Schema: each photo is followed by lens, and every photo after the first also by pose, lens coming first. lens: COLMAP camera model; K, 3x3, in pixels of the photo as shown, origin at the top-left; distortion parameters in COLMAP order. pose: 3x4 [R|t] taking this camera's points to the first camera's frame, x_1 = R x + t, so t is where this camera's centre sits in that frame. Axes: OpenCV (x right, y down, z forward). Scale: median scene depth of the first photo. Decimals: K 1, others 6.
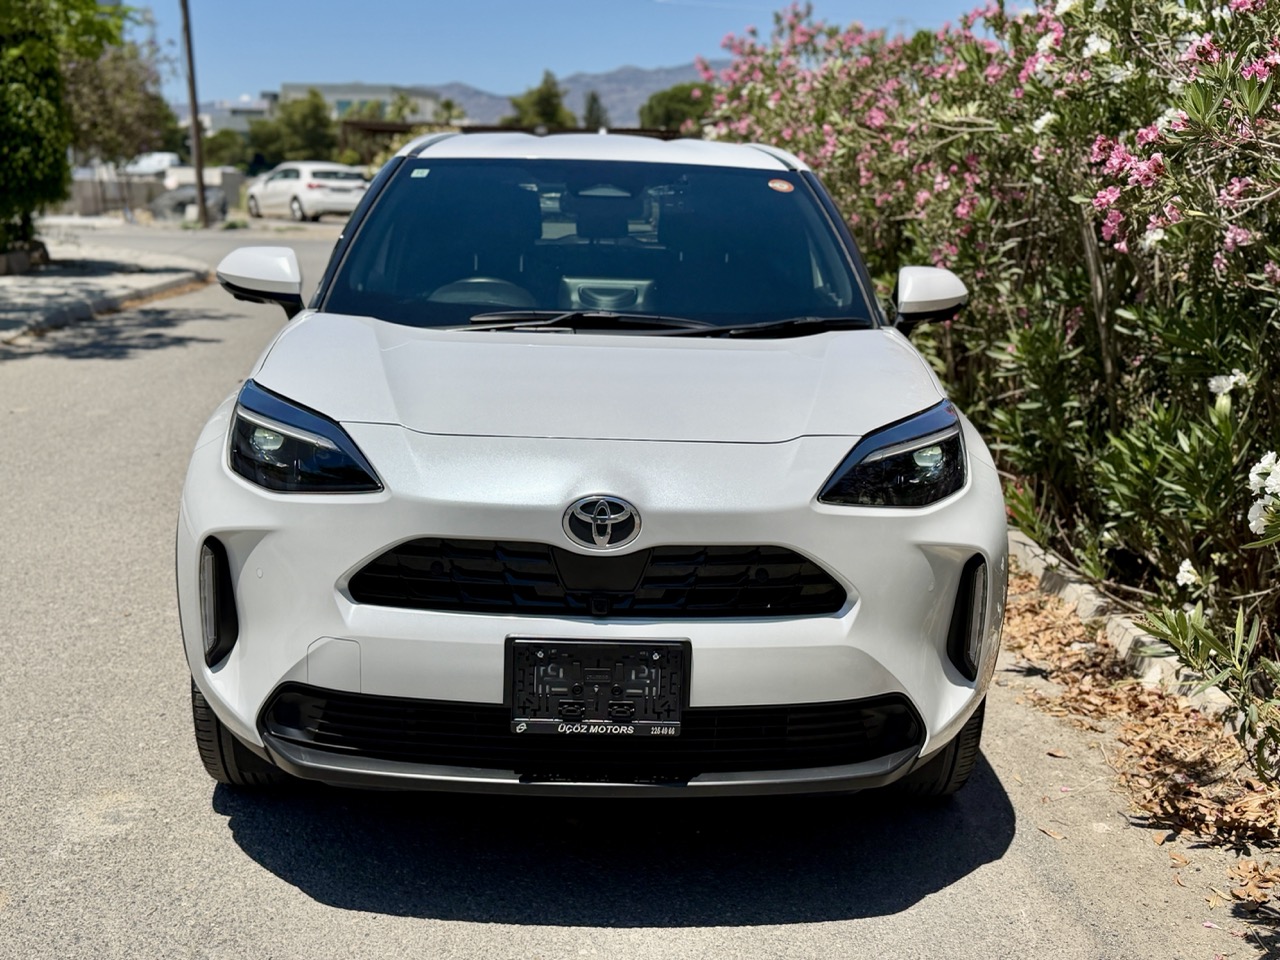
lens RADIAL K [[1530.7, 0, 640.0], [0, 1530.7, 480.0], [0, 0, 1]] dist [0.195511, -0.340435]
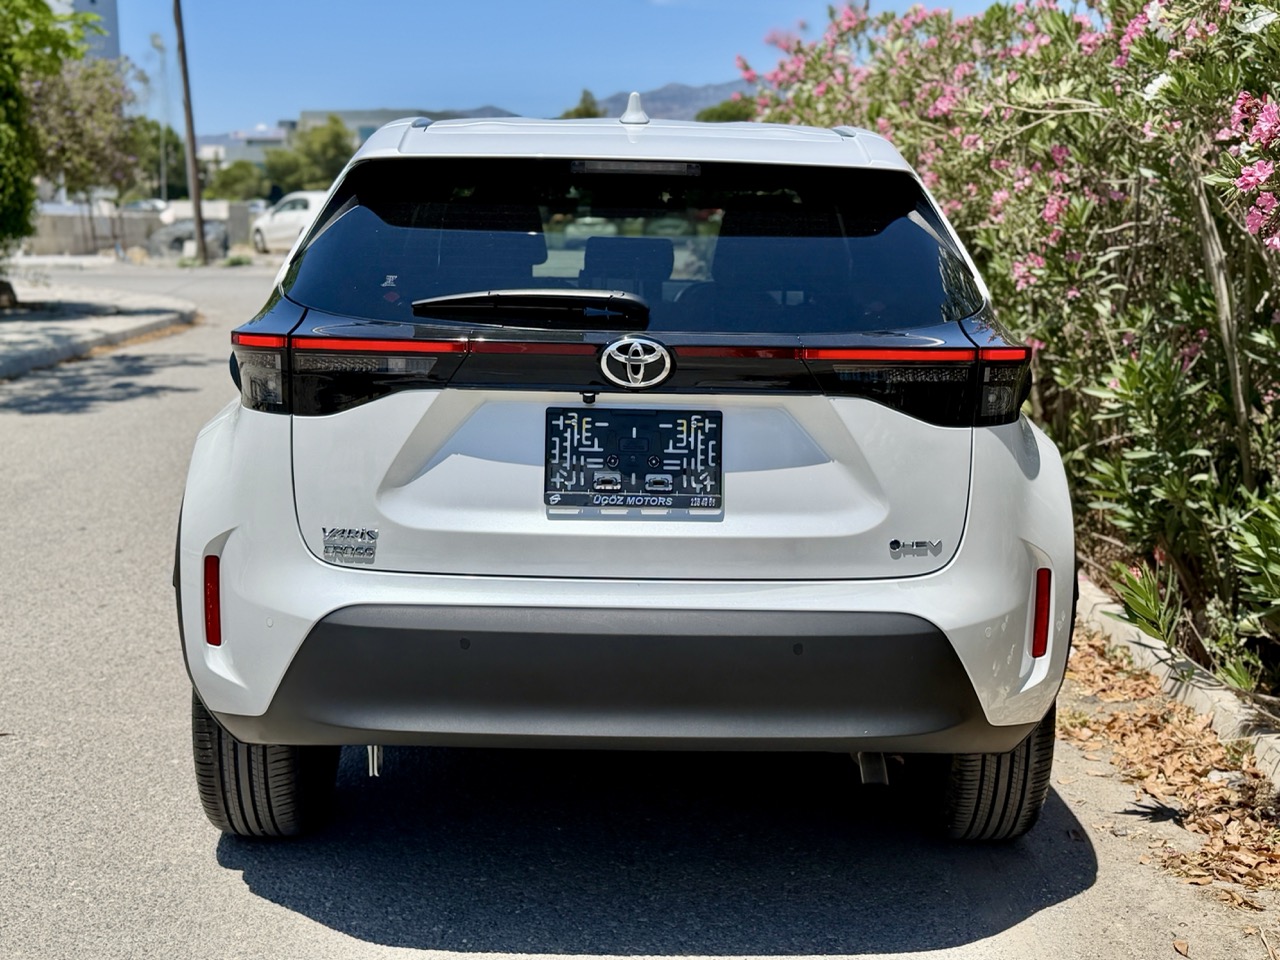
lens RADIAL K [[1681.3, 0, 659.4], [0, 1681.3, 500.9], [0, 0, 1]] dist [0.107486, -0.115302]
pose [[0.999662, -0.015795, -0.020647, 0.022181], [0.015401, 0.999699, -0.019121, -0.011498], [0.020942, 0.018797, 0.999604, 0.122632]]
